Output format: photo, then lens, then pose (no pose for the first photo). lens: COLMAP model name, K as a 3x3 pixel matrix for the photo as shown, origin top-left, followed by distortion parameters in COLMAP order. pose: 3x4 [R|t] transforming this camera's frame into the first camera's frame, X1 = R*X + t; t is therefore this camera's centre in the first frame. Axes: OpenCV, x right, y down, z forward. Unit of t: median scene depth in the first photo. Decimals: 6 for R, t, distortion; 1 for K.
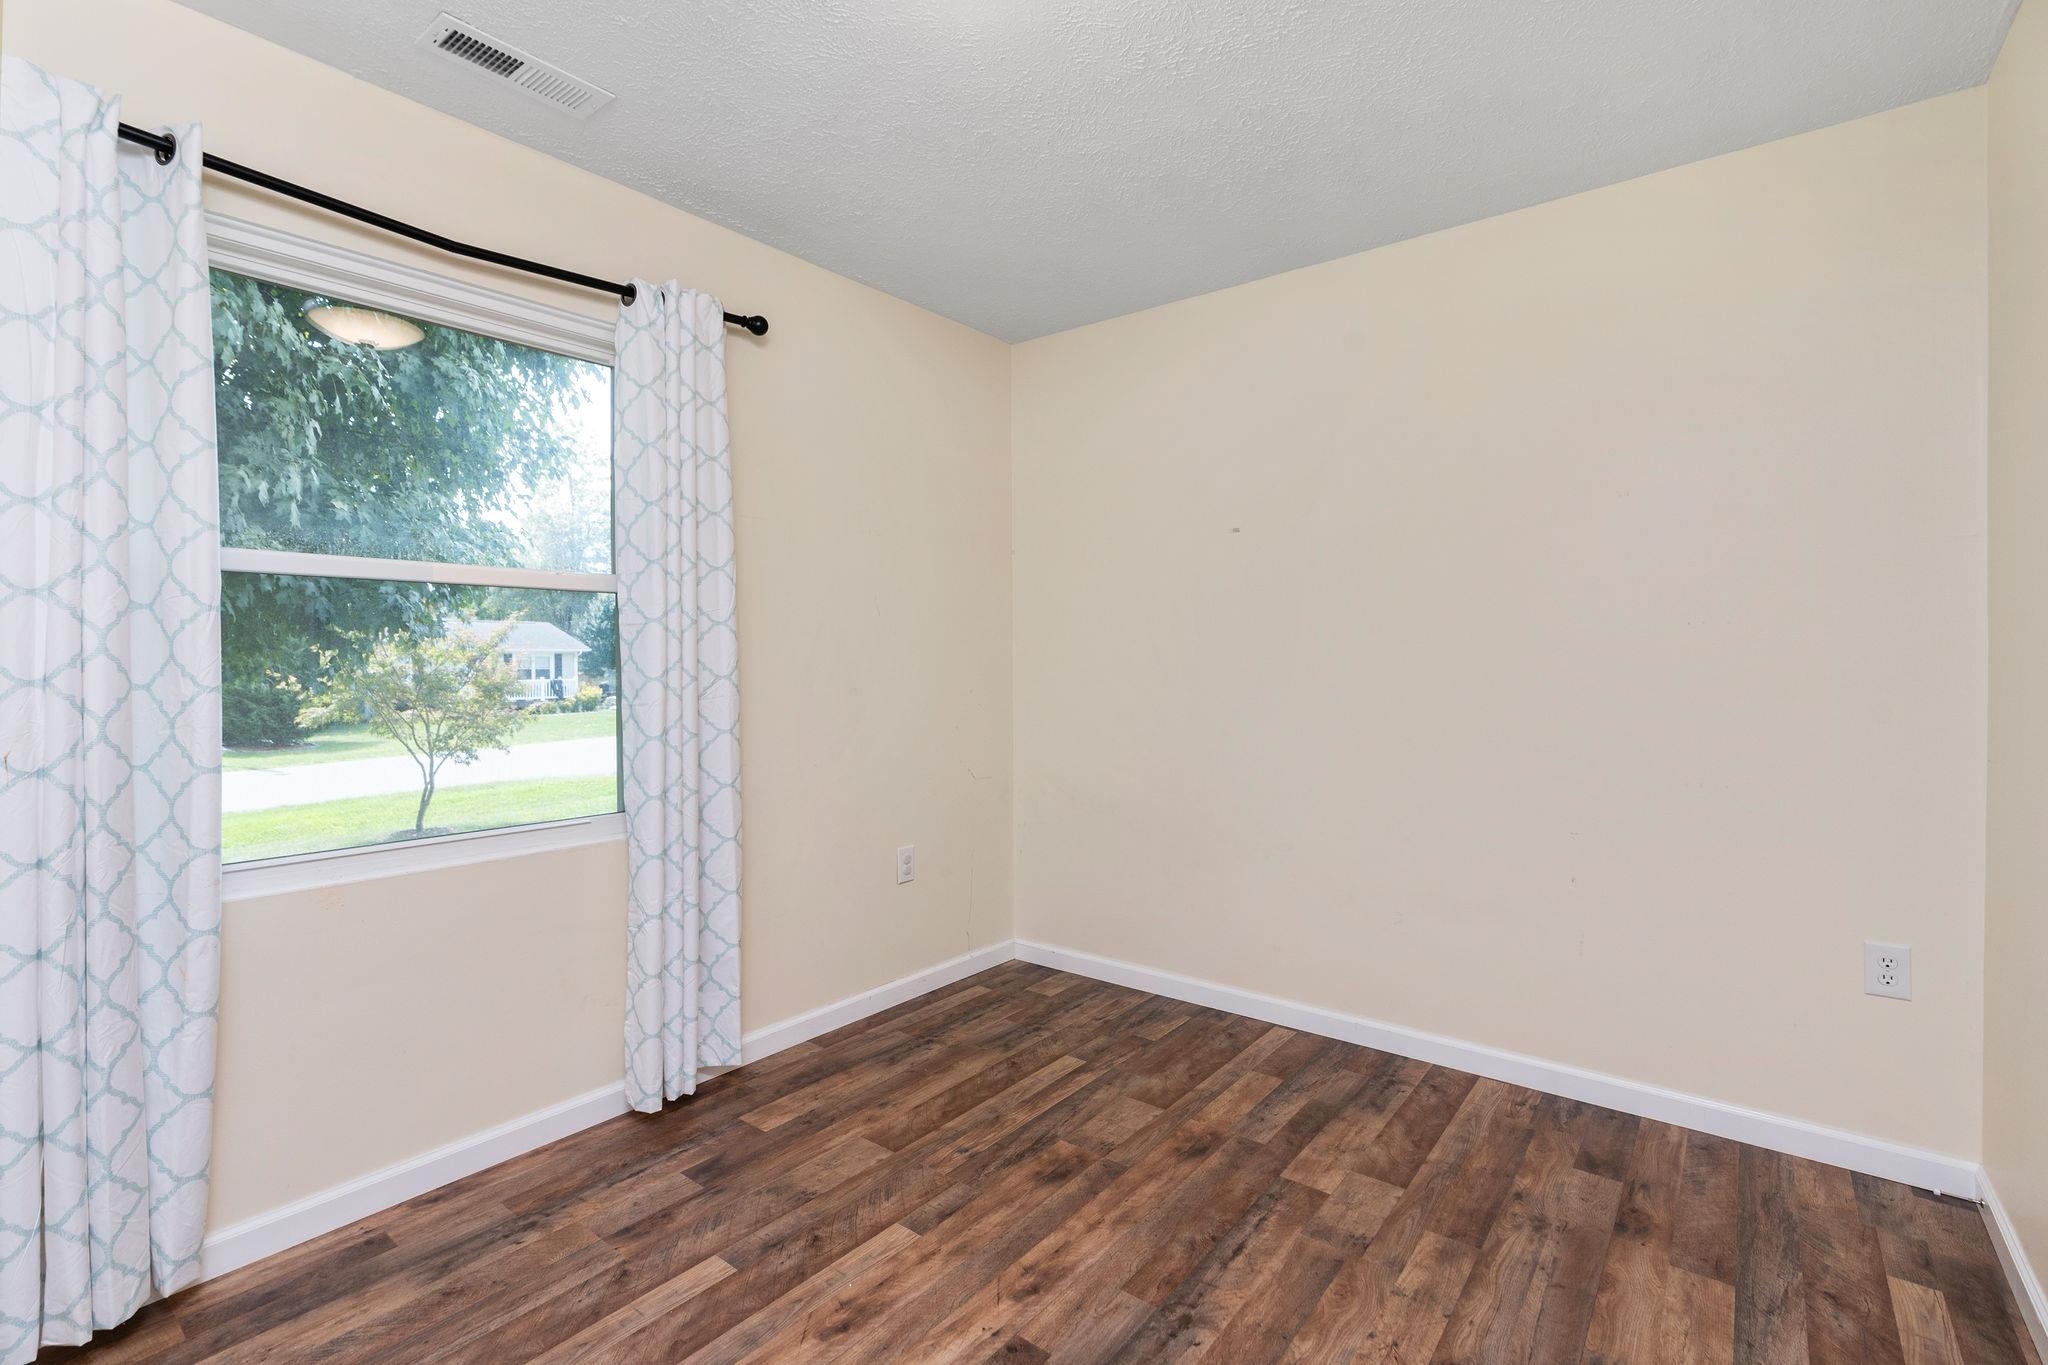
lens RADIAL K [[935.2, 0, 1014.1], [0, 935.2, 664.7], [0, 0, 1]] dist [-0.016912, 0.007016]
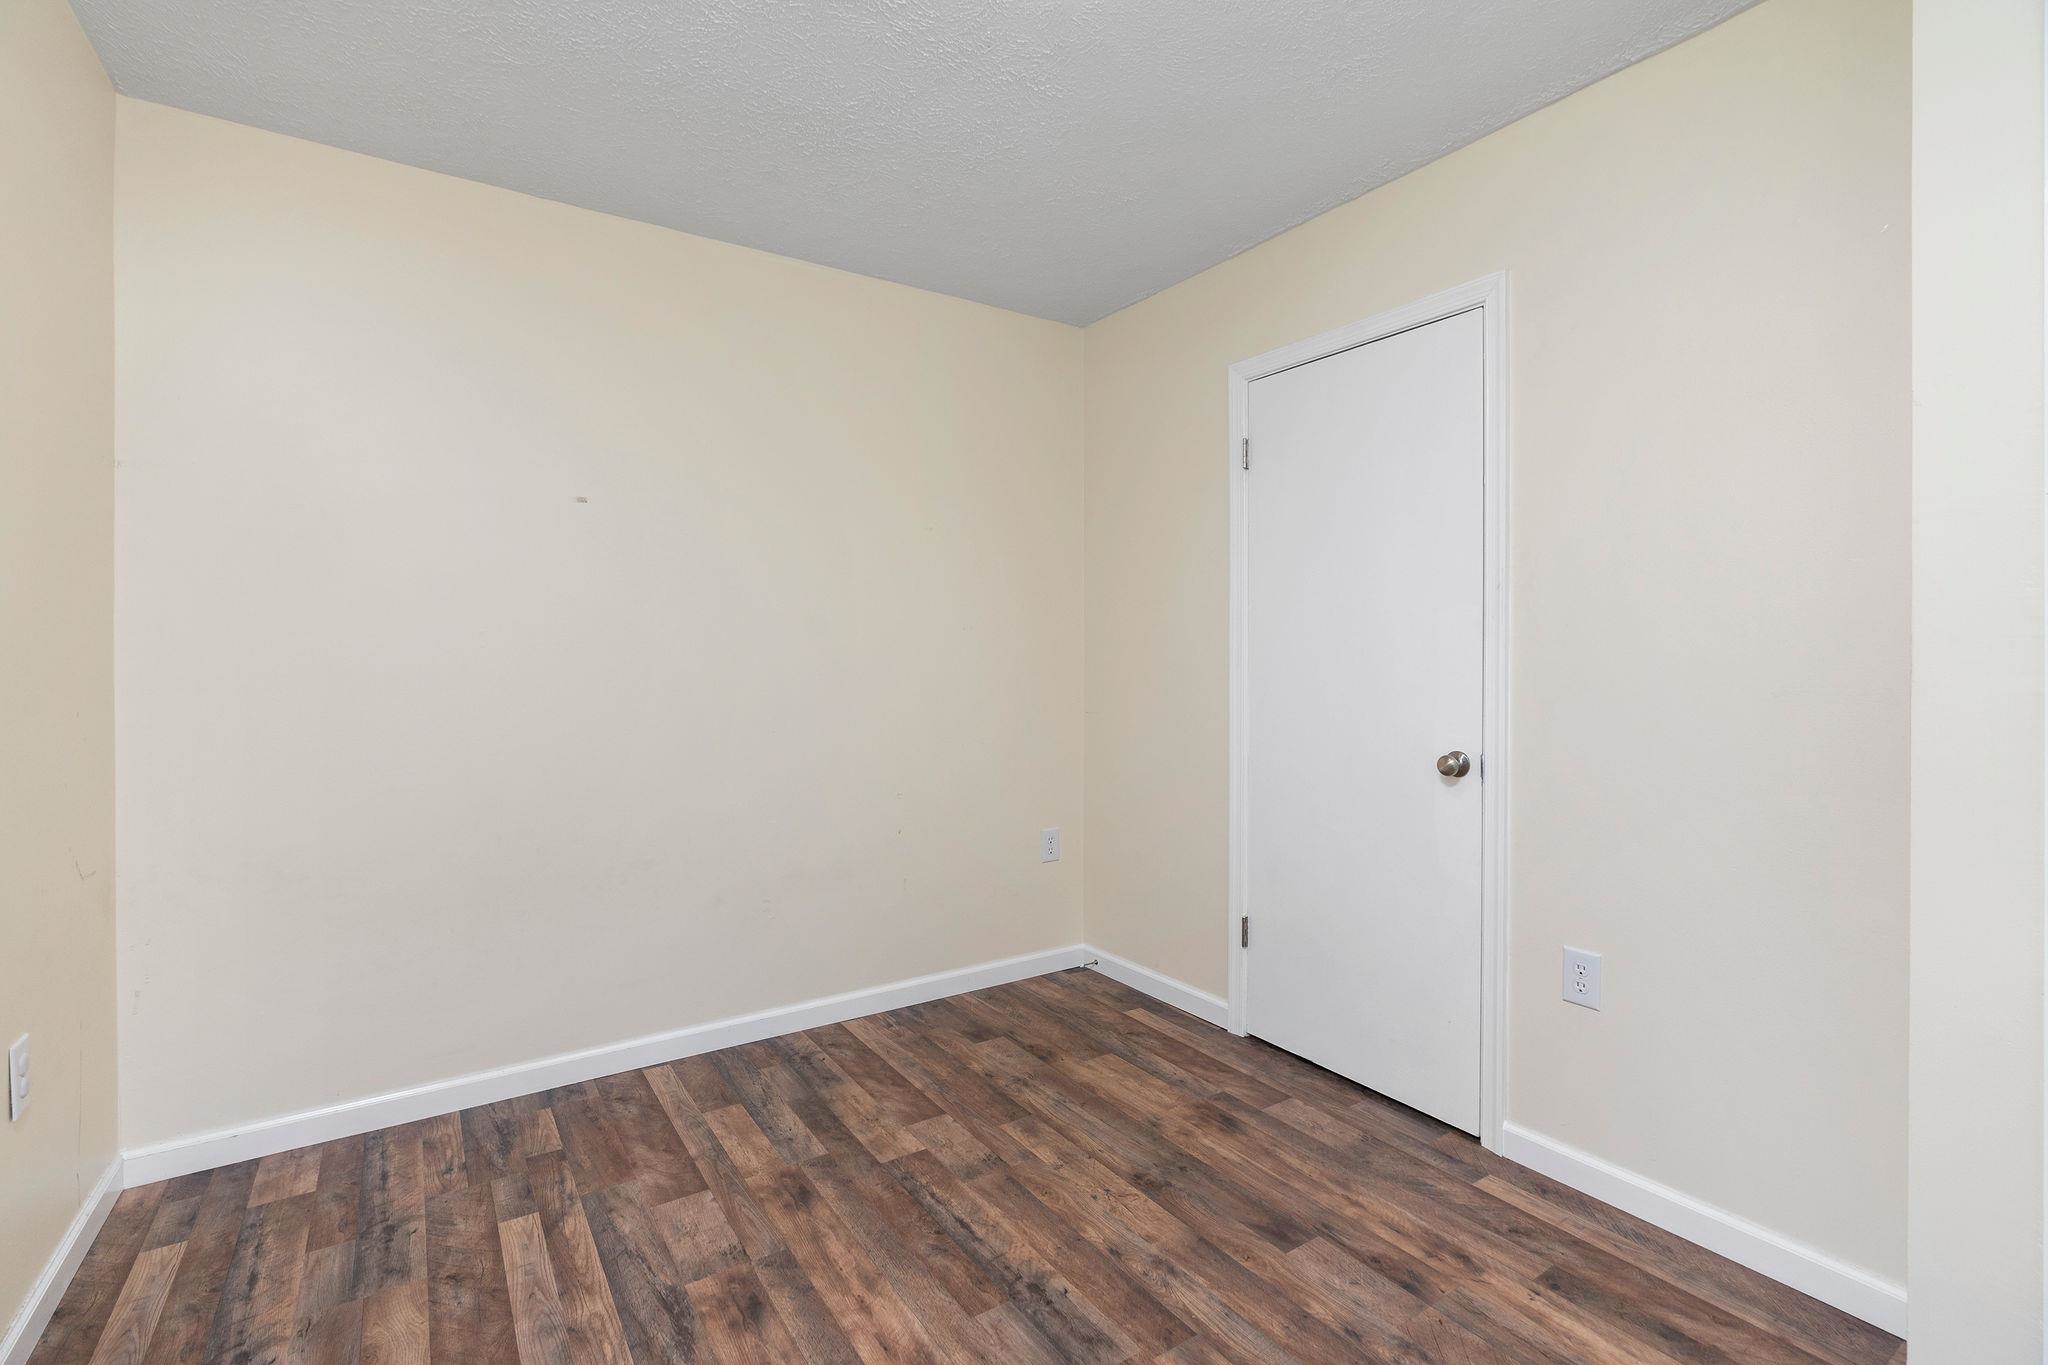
lens RADIAL K [[935.2, 0, 1014.1], [0, 935.2, 664.7], [0, 0, 1]] dist [-0.016912, 0.007016]
pose [[0.304717, -0.010521, 0.952385, -0.570037], [0.009914, 0.999920, 0.007874, -0.002414], [-0.952391, 0.007043, 0.304797, 0.491295]]
